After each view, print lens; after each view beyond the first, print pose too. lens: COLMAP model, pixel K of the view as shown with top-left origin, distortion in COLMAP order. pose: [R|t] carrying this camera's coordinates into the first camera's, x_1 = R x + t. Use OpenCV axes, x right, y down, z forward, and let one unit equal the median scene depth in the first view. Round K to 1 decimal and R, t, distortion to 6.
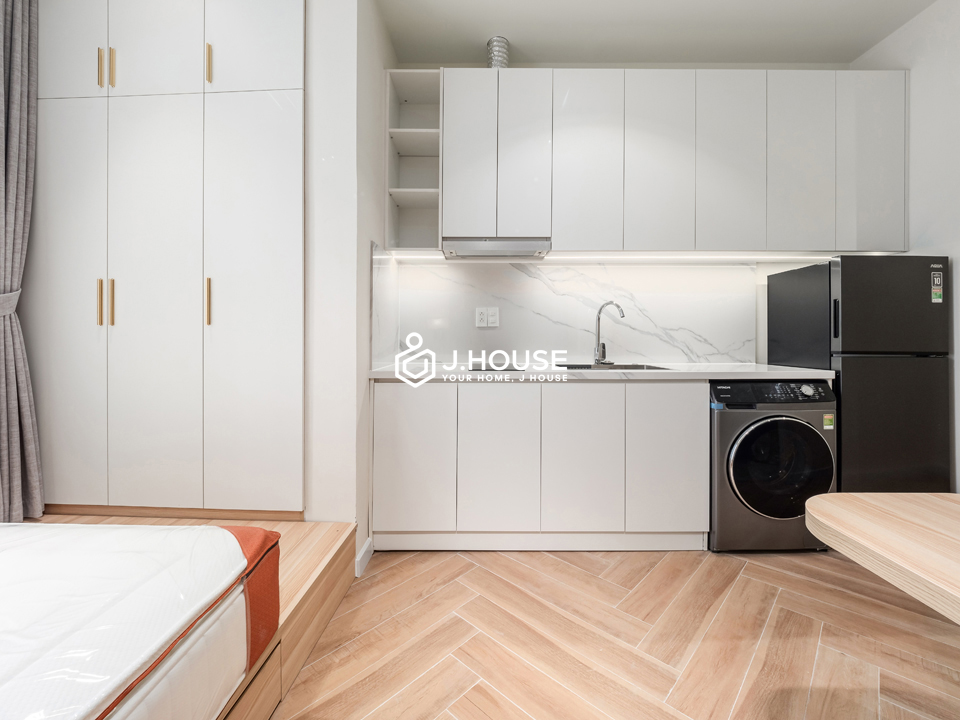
lens RADIAL K [[411.7, 0, 477.8], [0, 411.7, 340.7], [0, 0, 1]] dist [-0.003390, -0.000948]
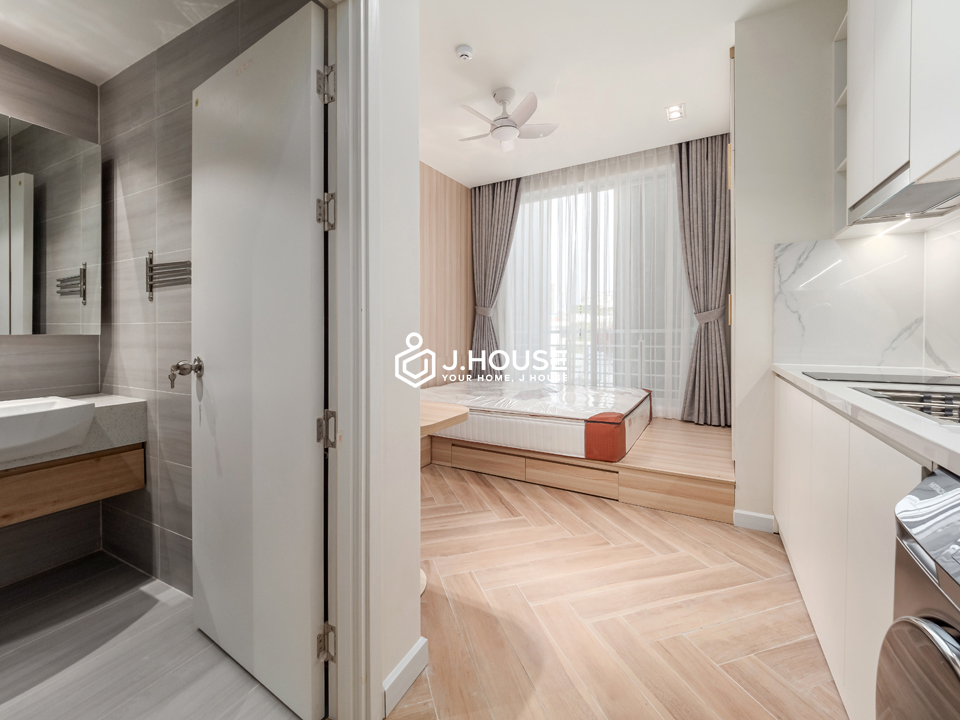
lens RADIAL K [[411.7, 0, 477.8], [0, 411.7, 340.7], [0, 0, 1]] dist [-0.003390, -0.000948]
pose [[-0.471607, 0.018434, -0.881616, 1.089640], [-0.010790, 0.999586, 0.026672, -0.006474], [0.881743, 0.022092, -0.471213, 0.836576]]
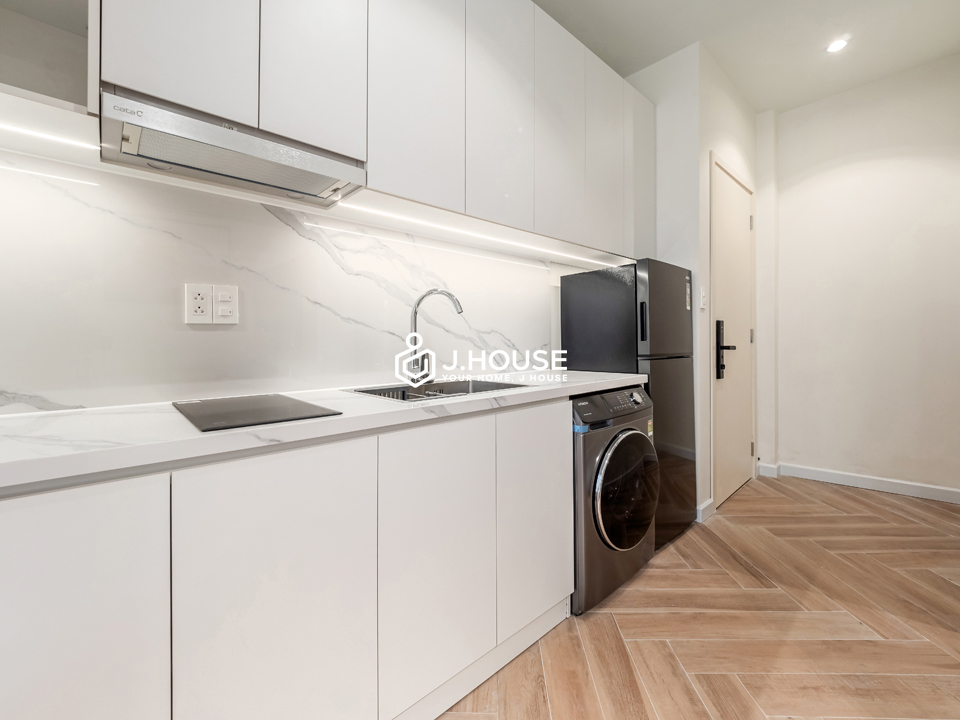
lens RADIAL K [[411.7, 0, 477.8], [0, 411.7, 340.7], [0, 0, 1]] dist [-0.003390, -0.000948]
pose [[0.739112, -0.004904, 0.673565, -0.093594], [0.017285, 0.999782, -0.011688, -0.003406], [-0.673361, 0.020281, 0.739035, 0.548866]]
